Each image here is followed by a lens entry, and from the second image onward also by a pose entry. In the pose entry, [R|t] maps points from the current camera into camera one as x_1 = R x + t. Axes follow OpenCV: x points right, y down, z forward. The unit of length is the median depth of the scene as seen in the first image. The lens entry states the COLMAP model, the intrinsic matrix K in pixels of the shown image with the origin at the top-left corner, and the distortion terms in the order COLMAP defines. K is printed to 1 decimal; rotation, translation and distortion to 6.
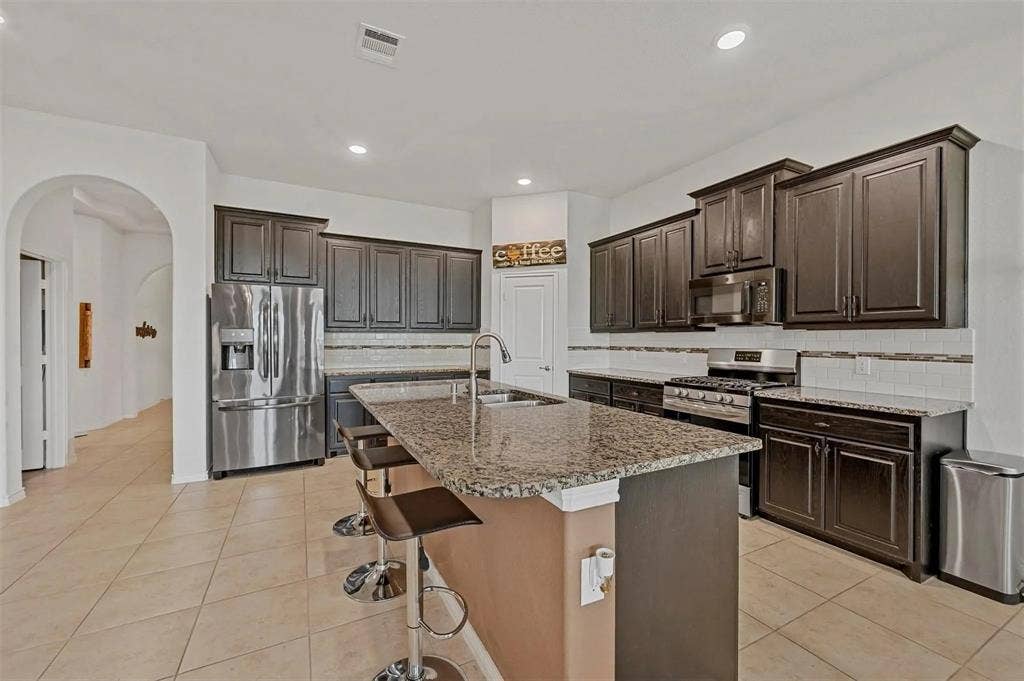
lens RADIAL K [[404.8, 0, 512.0], [0, 404.8, 340.5], [0, 0, 1]] dist [-0.002680, -0.000332]
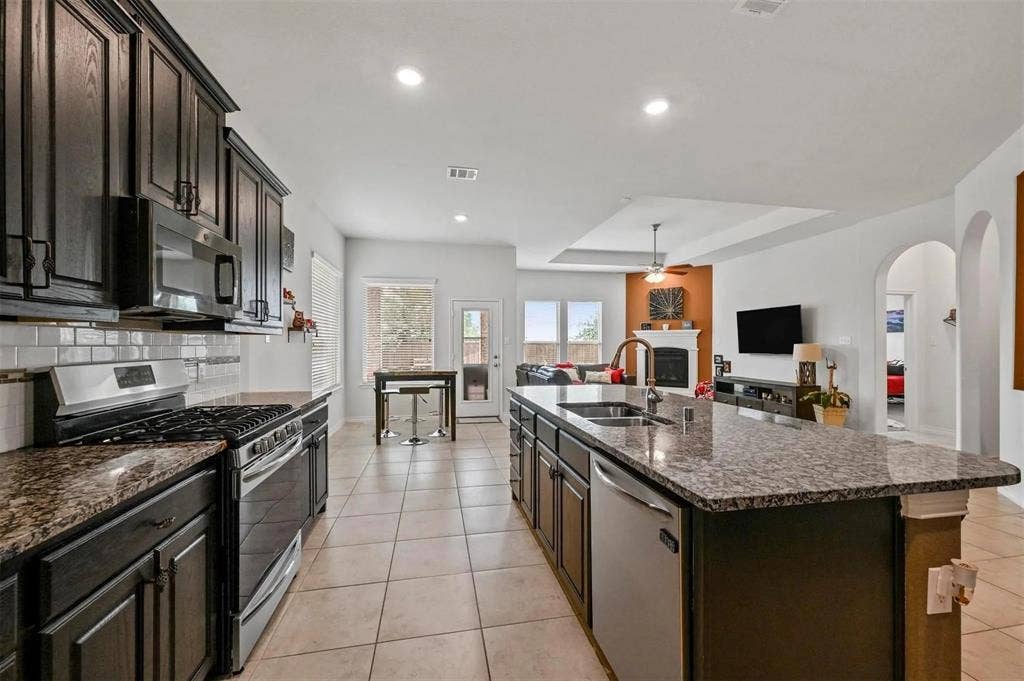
lens RADIAL K [[403.2, 0, 509.6], [0, 403.2, 342.2], [0, 0, 1]] dist [-0.011454, 0.006006]
pose [[-0.958767, -0.002593, 0.284182, -0.021262], [-0.002928, 0.999995, -0.000755, -0.002839], [-0.284179, -0.001556, -0.958770, 0.970359]]
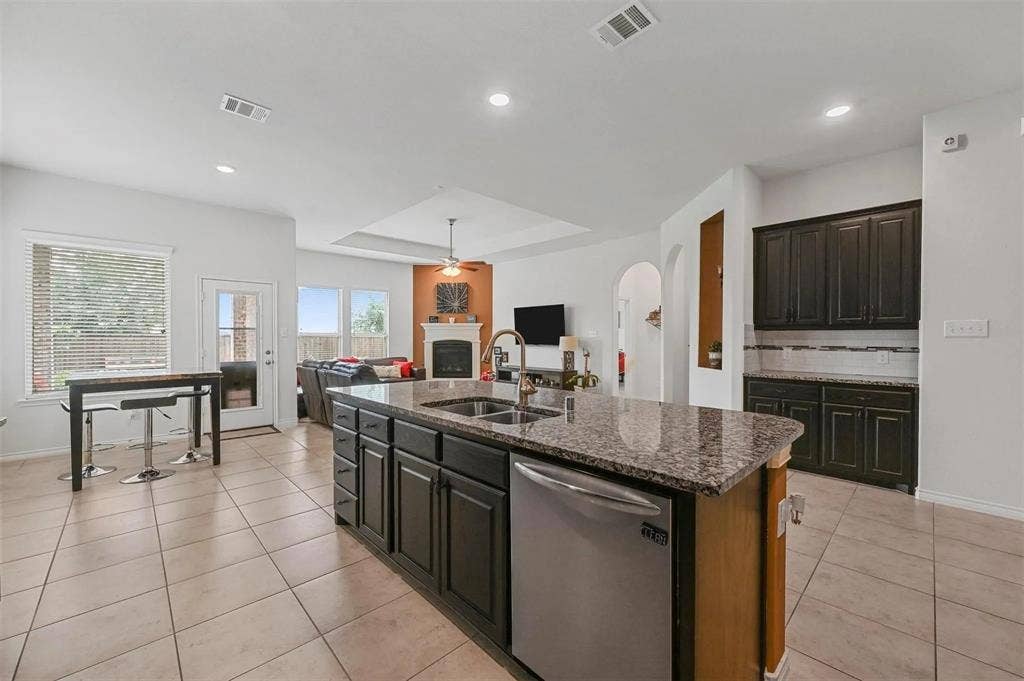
lens RADIAL K [[404.8, 0, 512.0], [0, 404.8, 340.5], [0, 0, 1]] dist [-0.002680, -0.000332]
pose [[-0.959405, -0.001646, -0.282026, 0.088937], [-0.004824, 0.999932, 0.010573, -0.001477], [0.281989, 0.011505, -0.959349, 0.923616]]
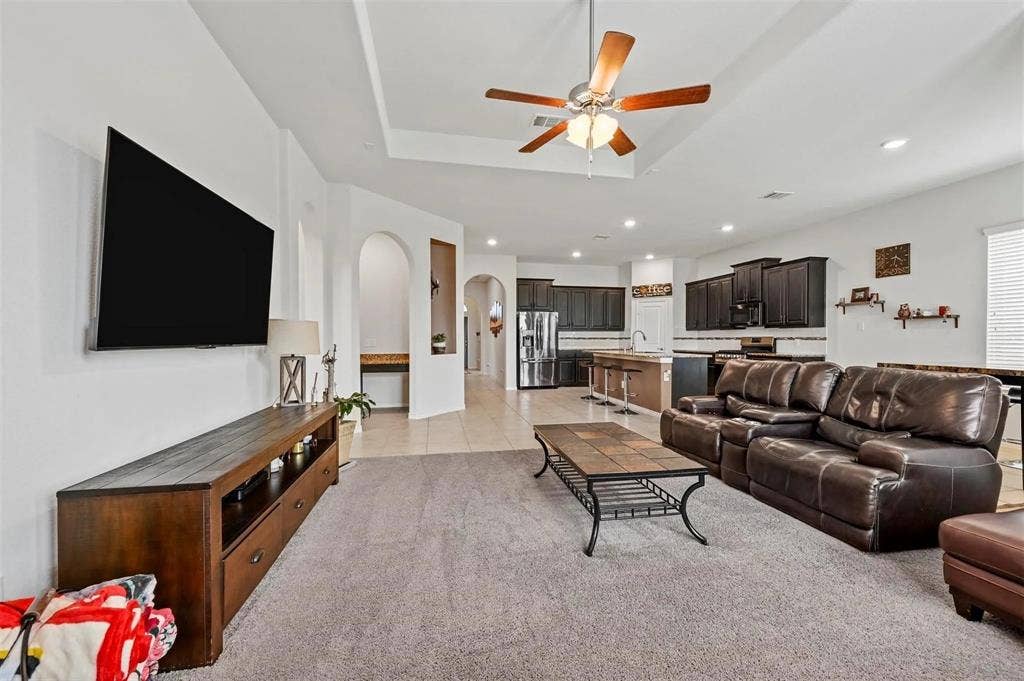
lens RADIAL K [[403.2, 0, 509.6], [0, 403.2, 342.2], [0, 0, 1]] dist [-0.011454, 0.006006]
pose [[0.957968, -0.000214, -0.286876, -0.059457], [0.001303, 0.999993, 0.003604, 0.028538], [0.286873, -0.003826, 0.957961, -1.075077]]
